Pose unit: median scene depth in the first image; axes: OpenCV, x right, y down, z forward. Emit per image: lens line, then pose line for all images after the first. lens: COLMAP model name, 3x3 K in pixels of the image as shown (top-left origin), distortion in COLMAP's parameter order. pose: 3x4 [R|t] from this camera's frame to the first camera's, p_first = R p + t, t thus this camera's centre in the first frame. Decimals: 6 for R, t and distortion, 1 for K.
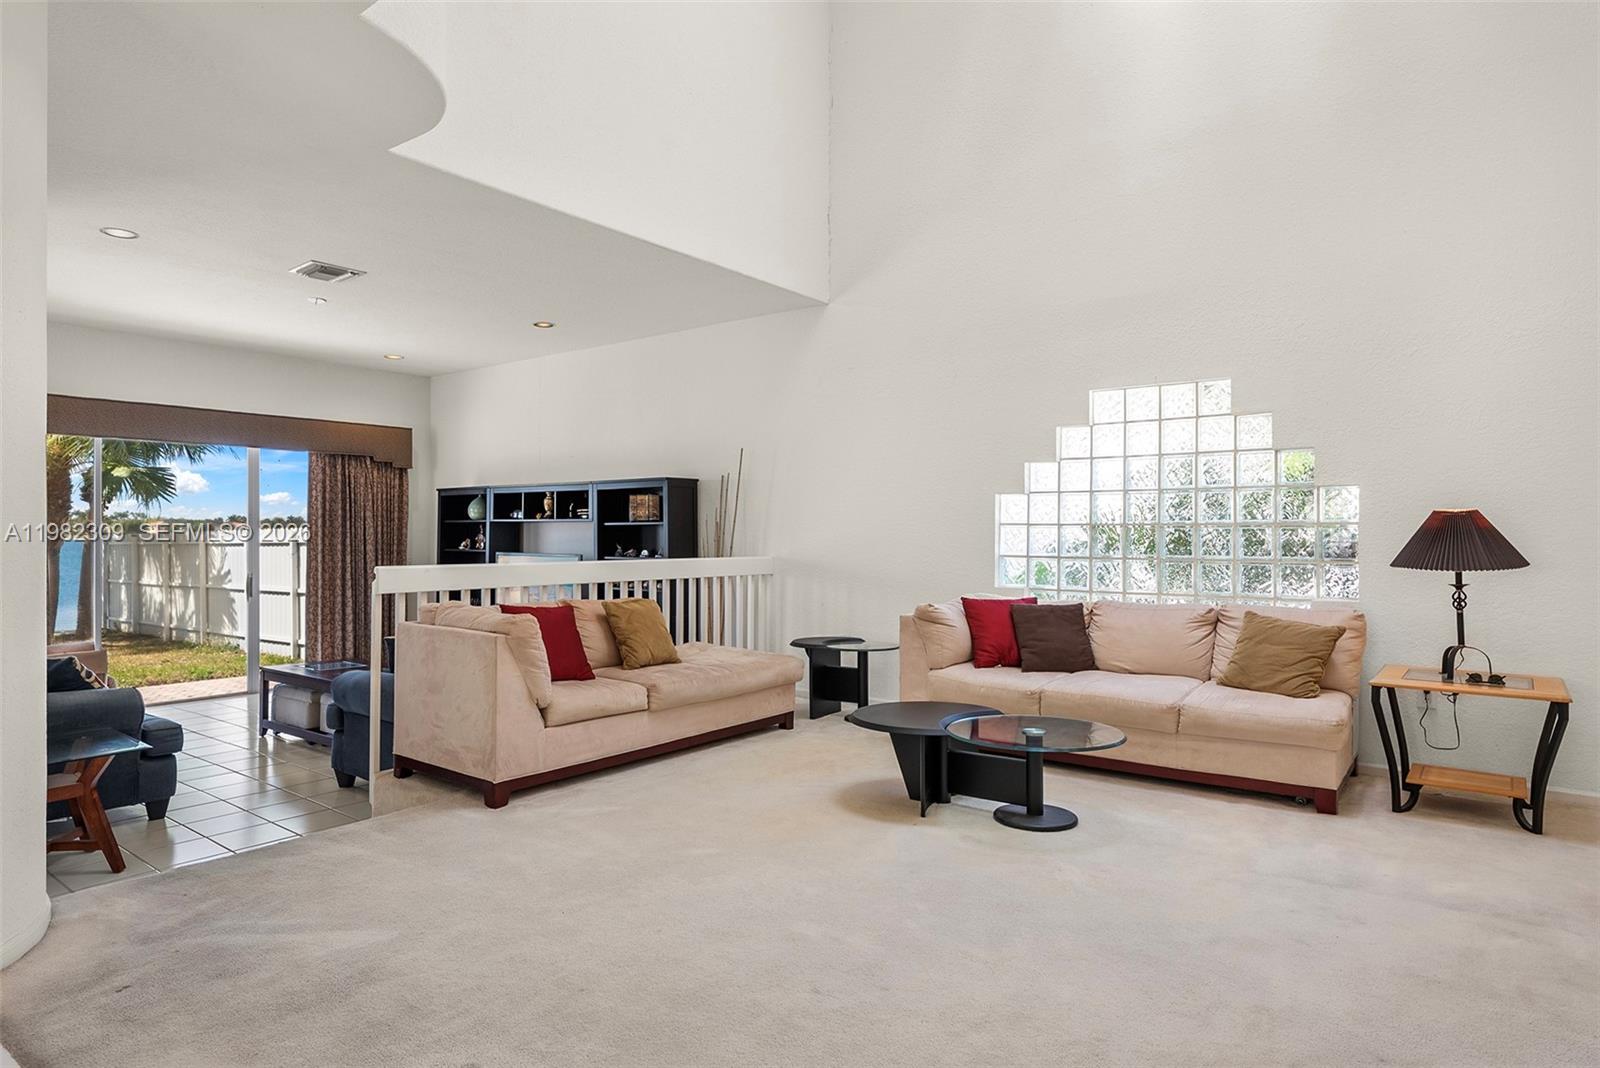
lens RADIAL K [[912.1, 0, 800.0], [0, 912.1, 534.0], [0, 0, 1]] dist [0.005626, -0.000037]
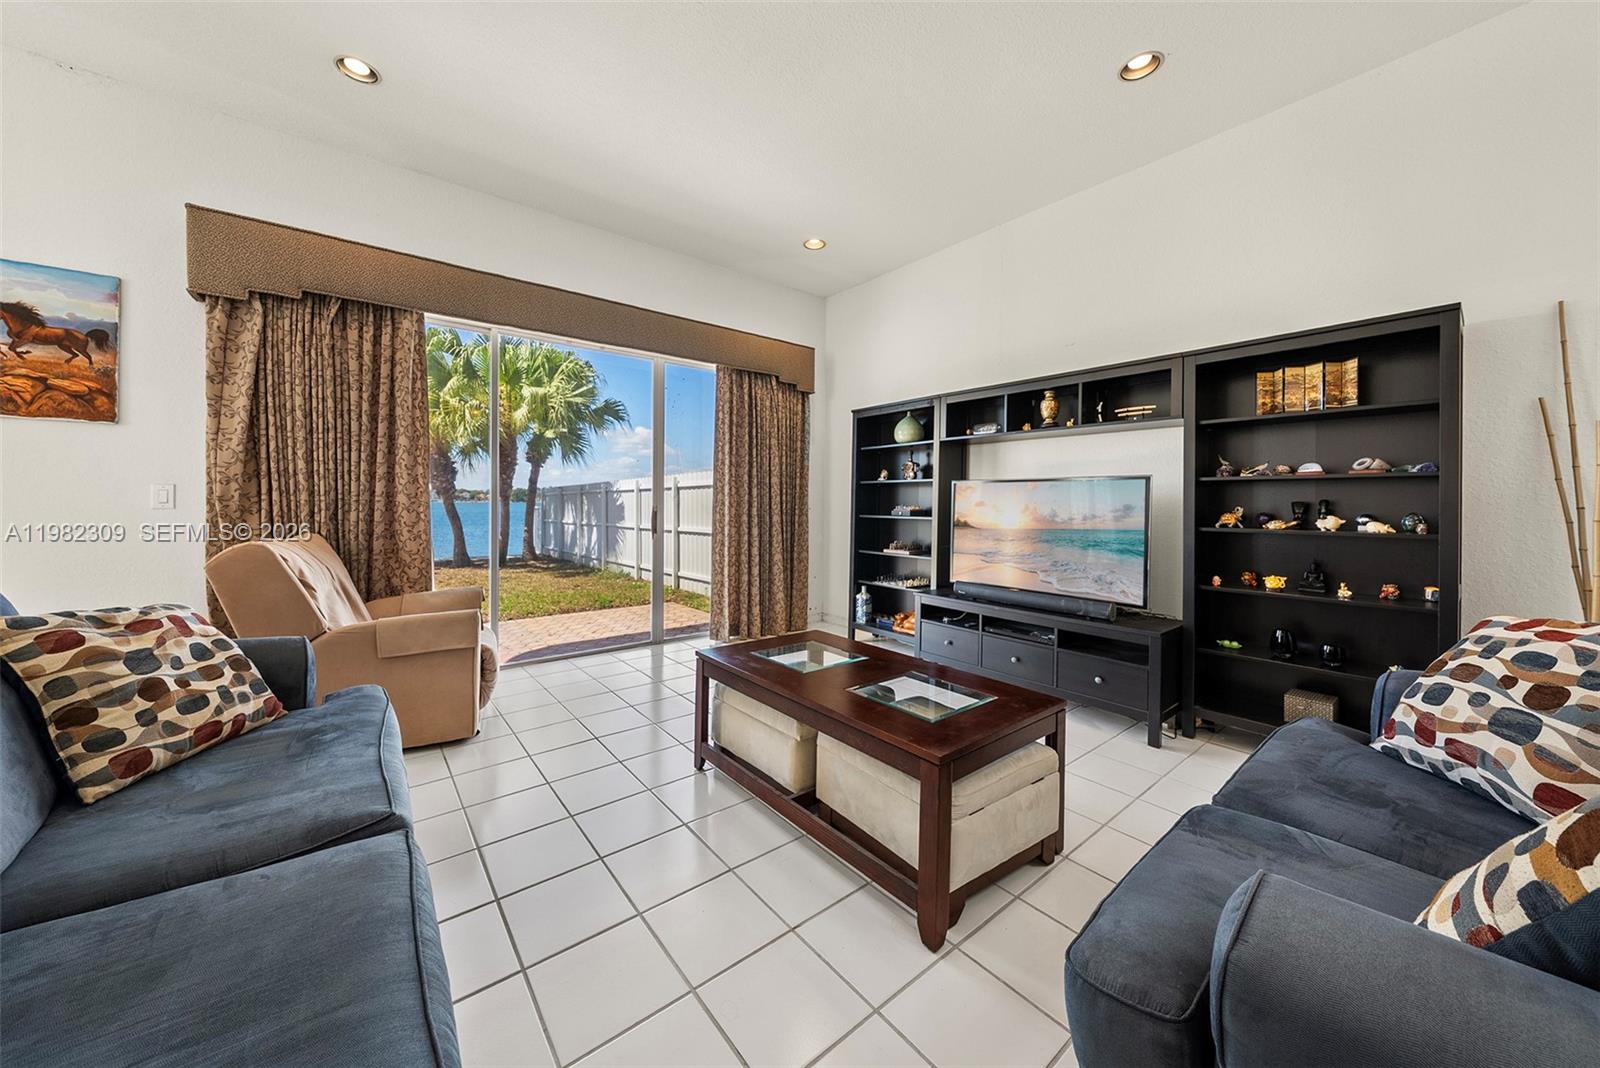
lens RADIAL K [[550.8, 0, 796.1], [0, 550.8, 503.7], [0, 0, 1]] dist [0.001663, 0.000139]
pose [[0.971212, 0.007079, -0.238112, -0.566945], [-0.006240, 0.999971, 0.004277, 0.061520], [0.238136, -0.002669, 0.971228, 0.855535]]
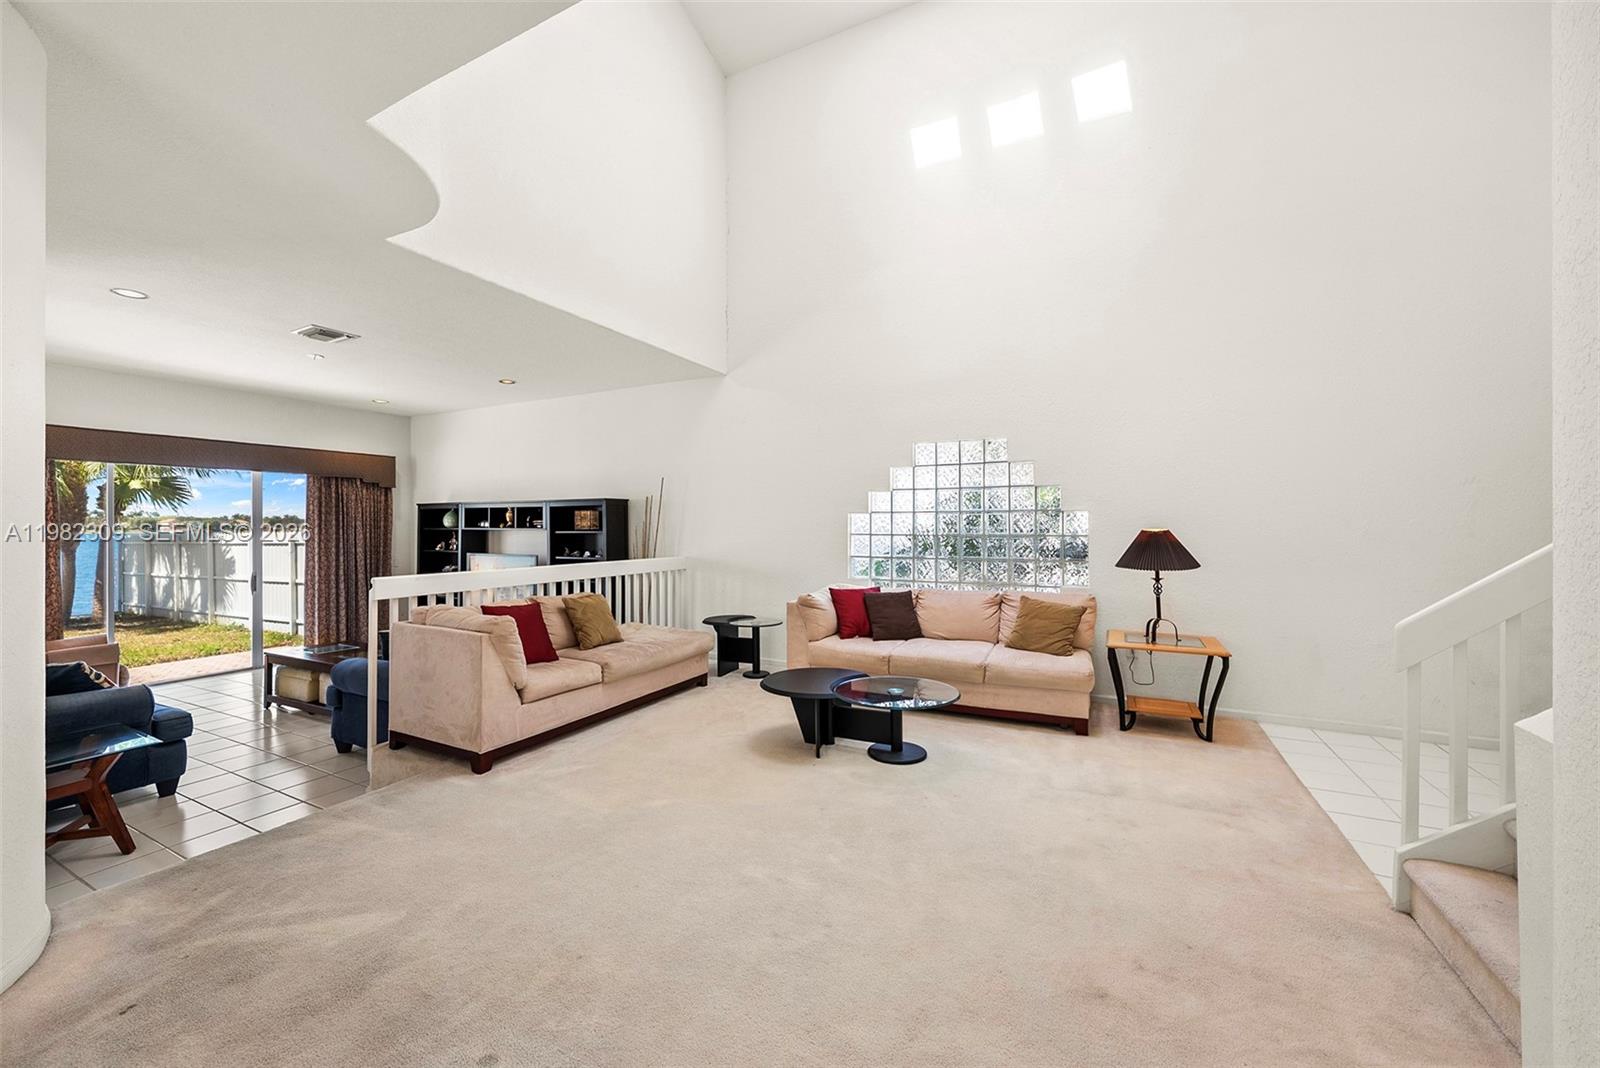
lens RADIAL K [[616.4, 0, 792.0], [0, 616.4, 524.6], [0, 0, 1]] dist [-0.001218, 0.000053]
pose [[0.984121, -0.003768, 0.177460, -0.048824], [0.004247, 0.999988, -0.002316, -0.027102], [-0.177450, 0.003032, 0.984125, 0.073588]]
